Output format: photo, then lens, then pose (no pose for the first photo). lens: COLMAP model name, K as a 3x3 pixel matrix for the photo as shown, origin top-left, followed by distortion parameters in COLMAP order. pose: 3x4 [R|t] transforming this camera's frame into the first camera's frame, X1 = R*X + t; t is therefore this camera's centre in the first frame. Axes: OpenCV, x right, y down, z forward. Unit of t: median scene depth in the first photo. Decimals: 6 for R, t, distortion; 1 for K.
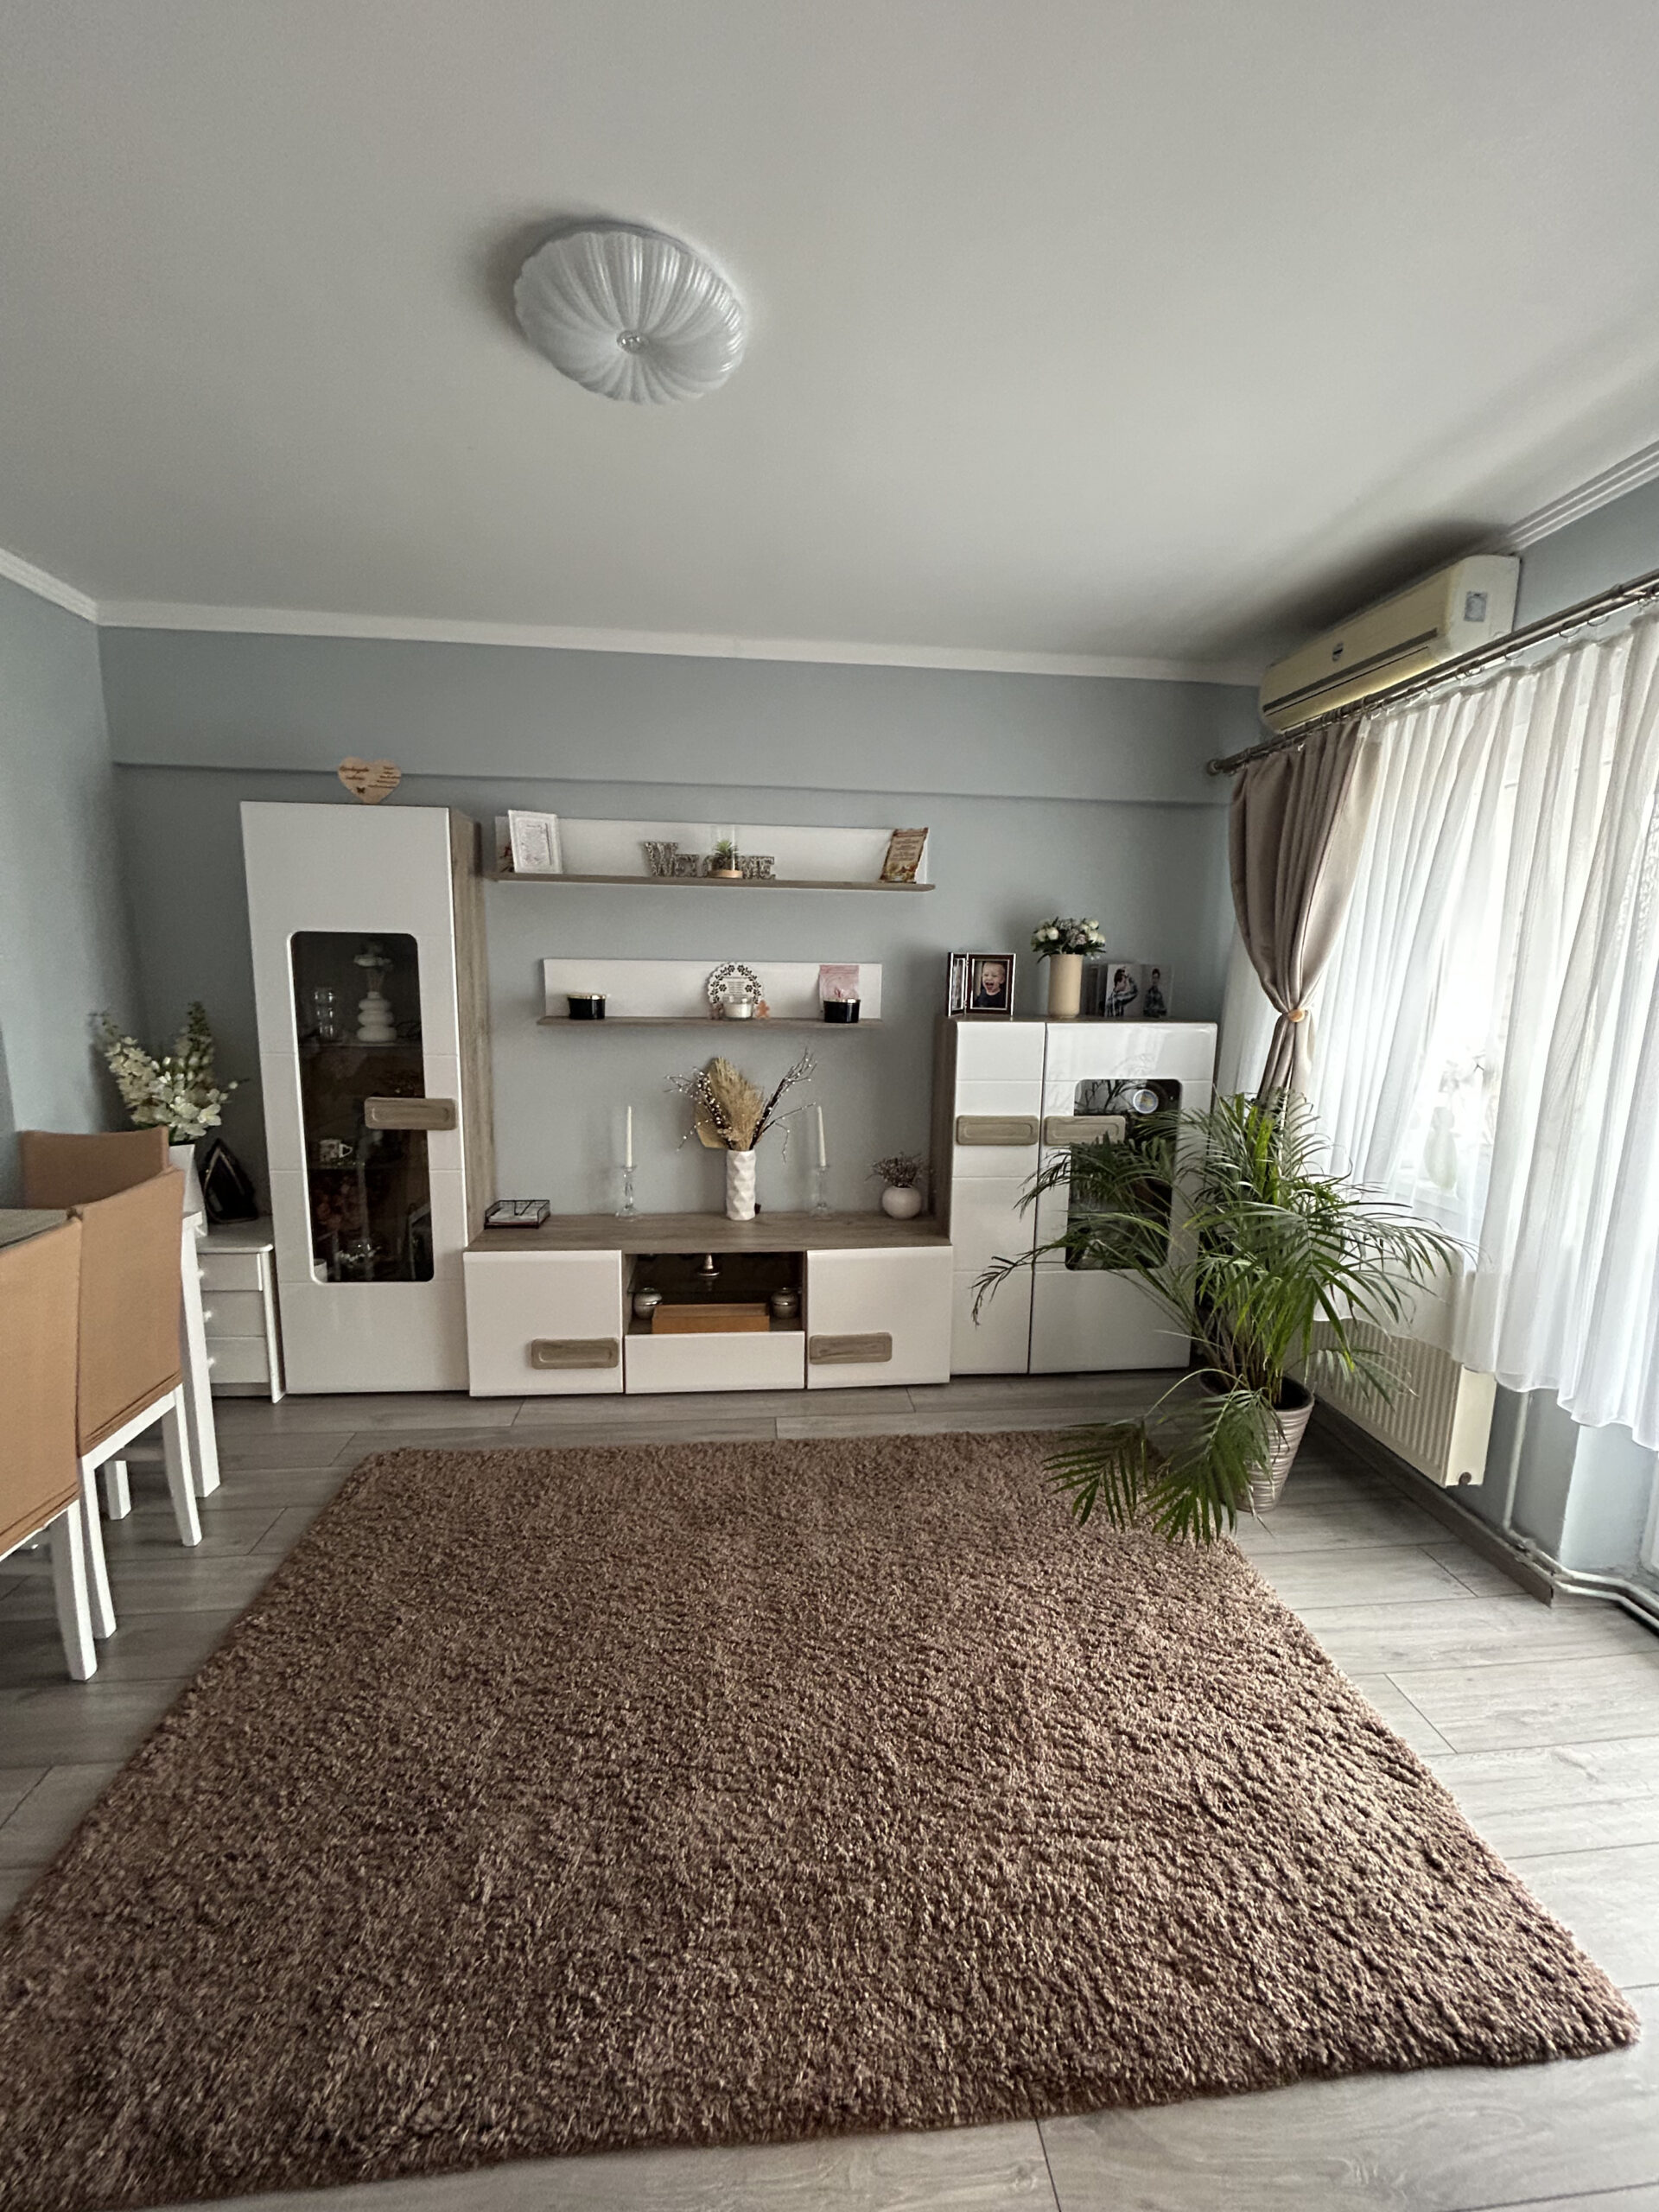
lens RADIAL K [[890.5, 0, 833.0], [0, 890.5, 1104.3], [0, 0, 1]] dist [0.003885, -0.000758]
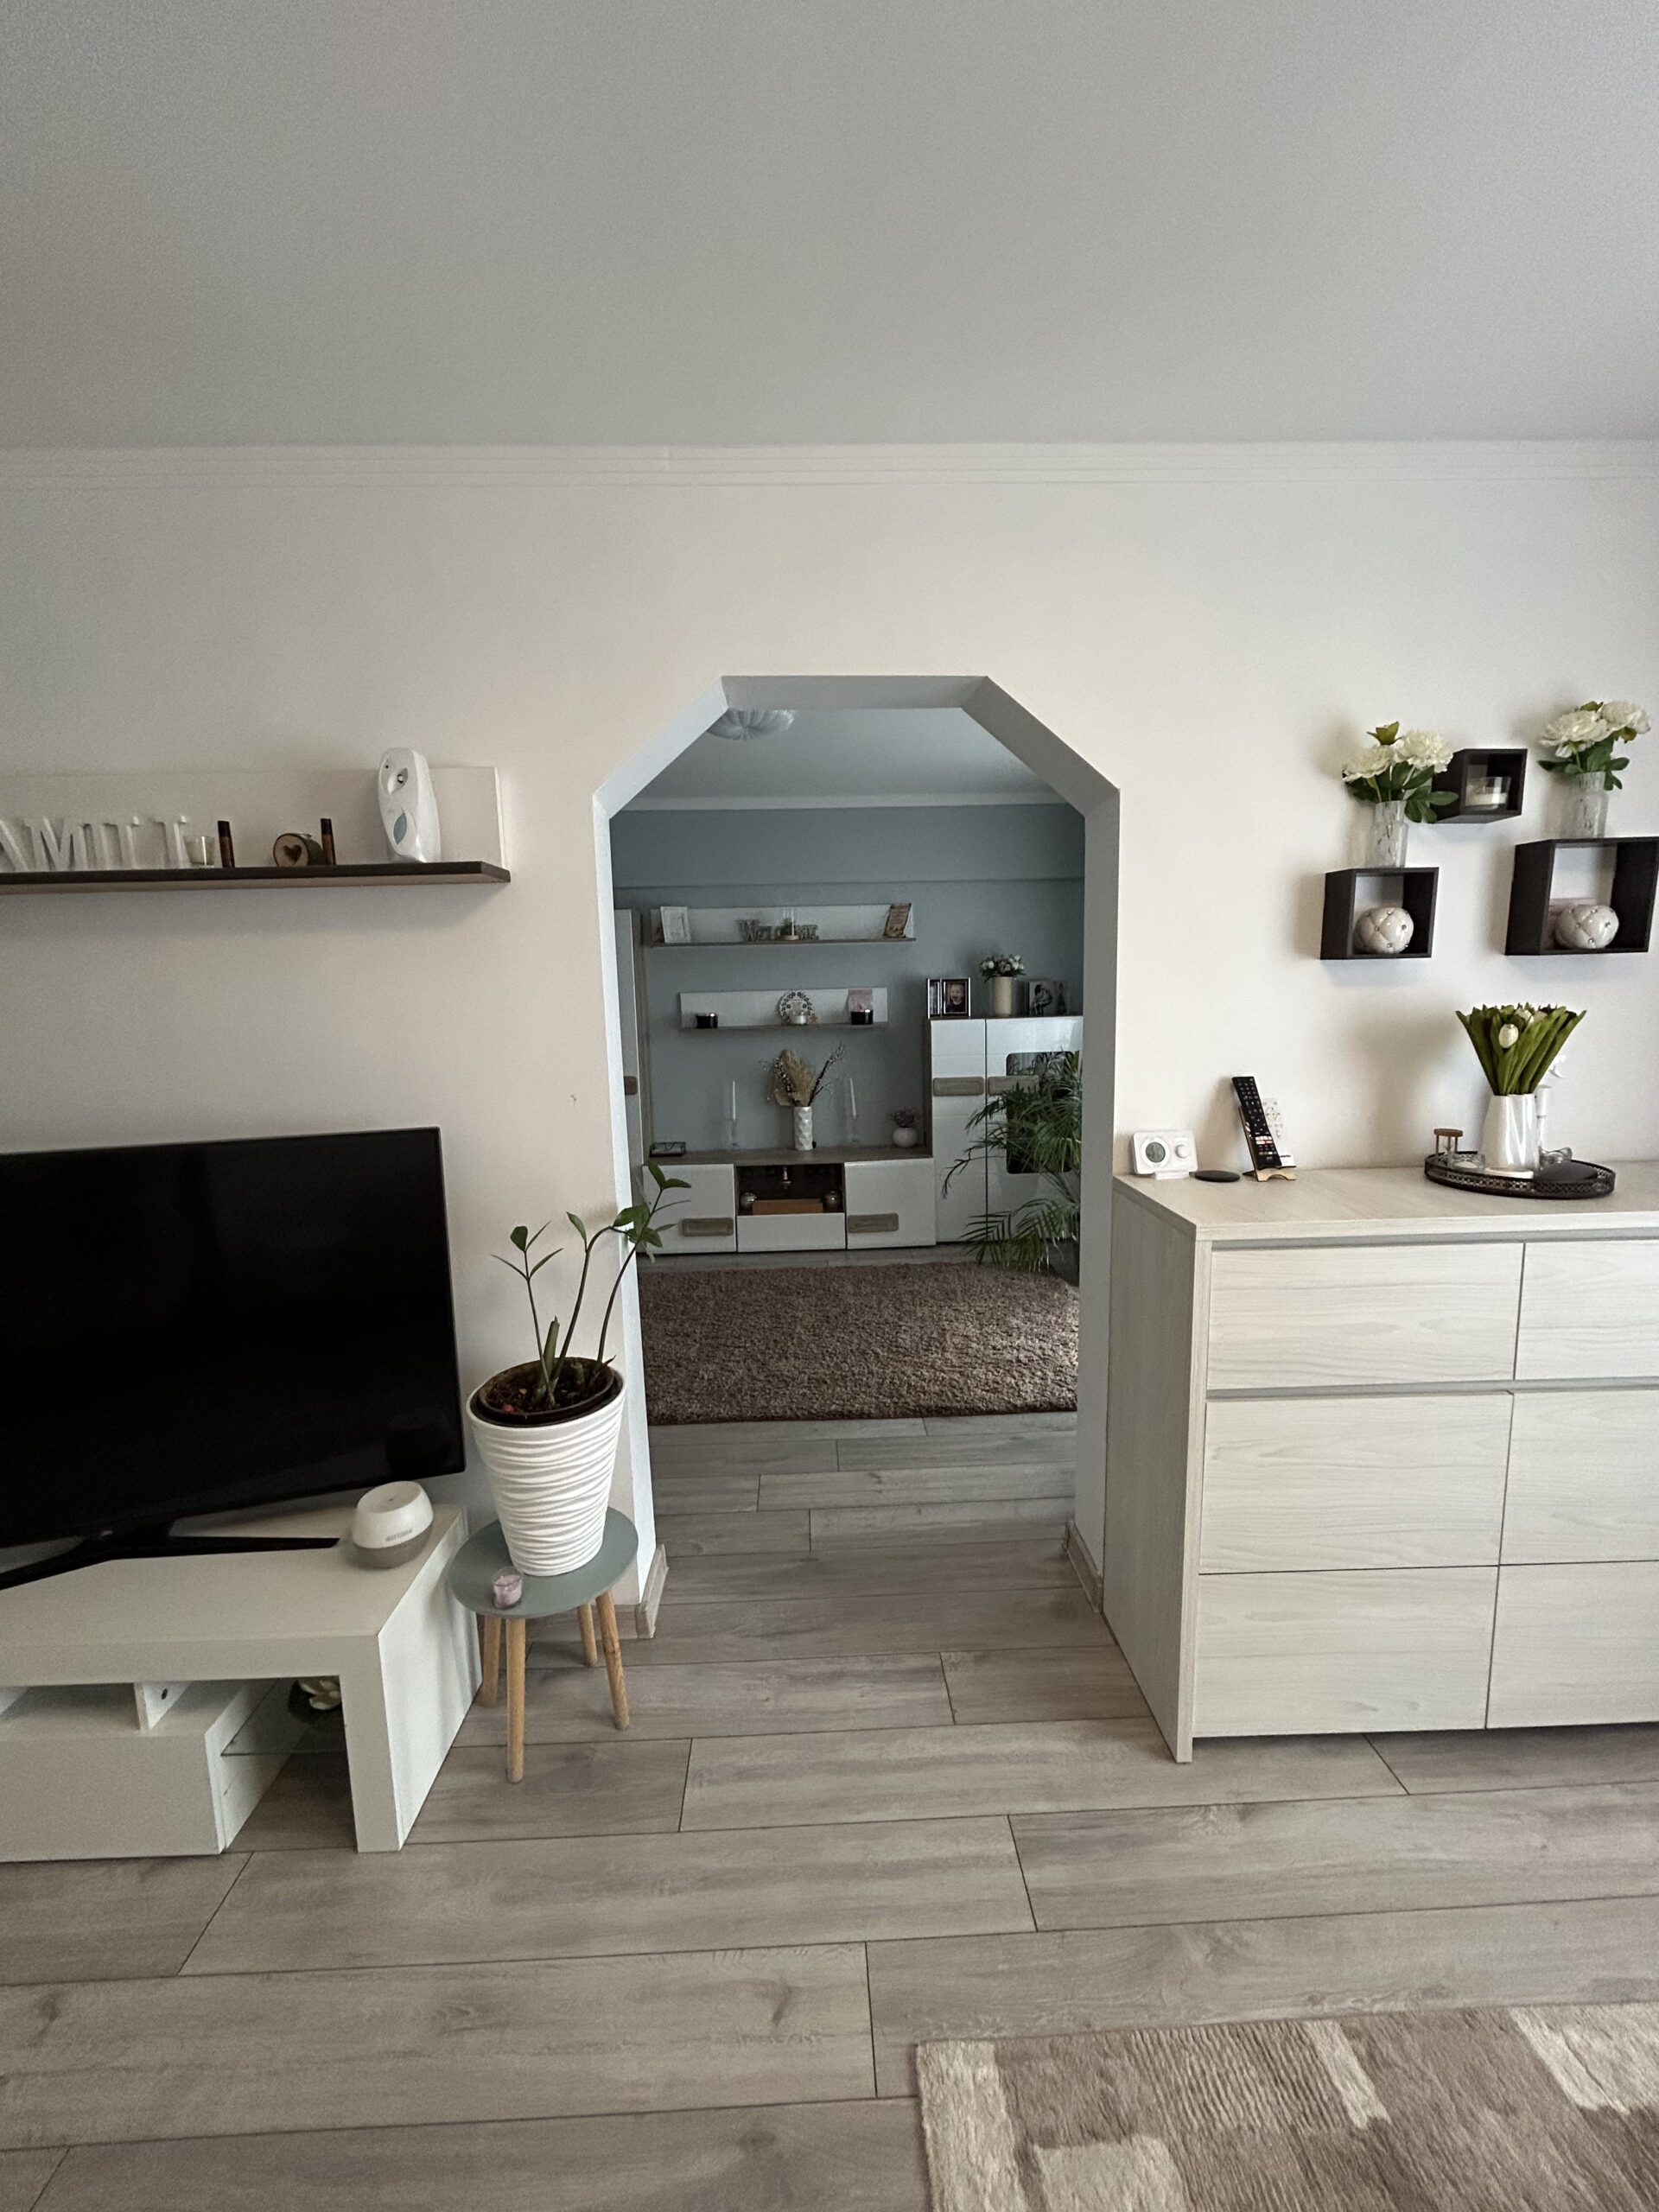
lens RADIAL K [[890.5, 0, 825.6], [0, 890.5, 1098.7], [0, 0, 1]] dist [0.003885, -0.000758]
pose [[0.996515, -0.032632, -0.076770, 0.064042], [0.030024, 0.998940, -0.034880, 0.098858], [0.077827, 0.032453, 0.996439, -0.623992]]
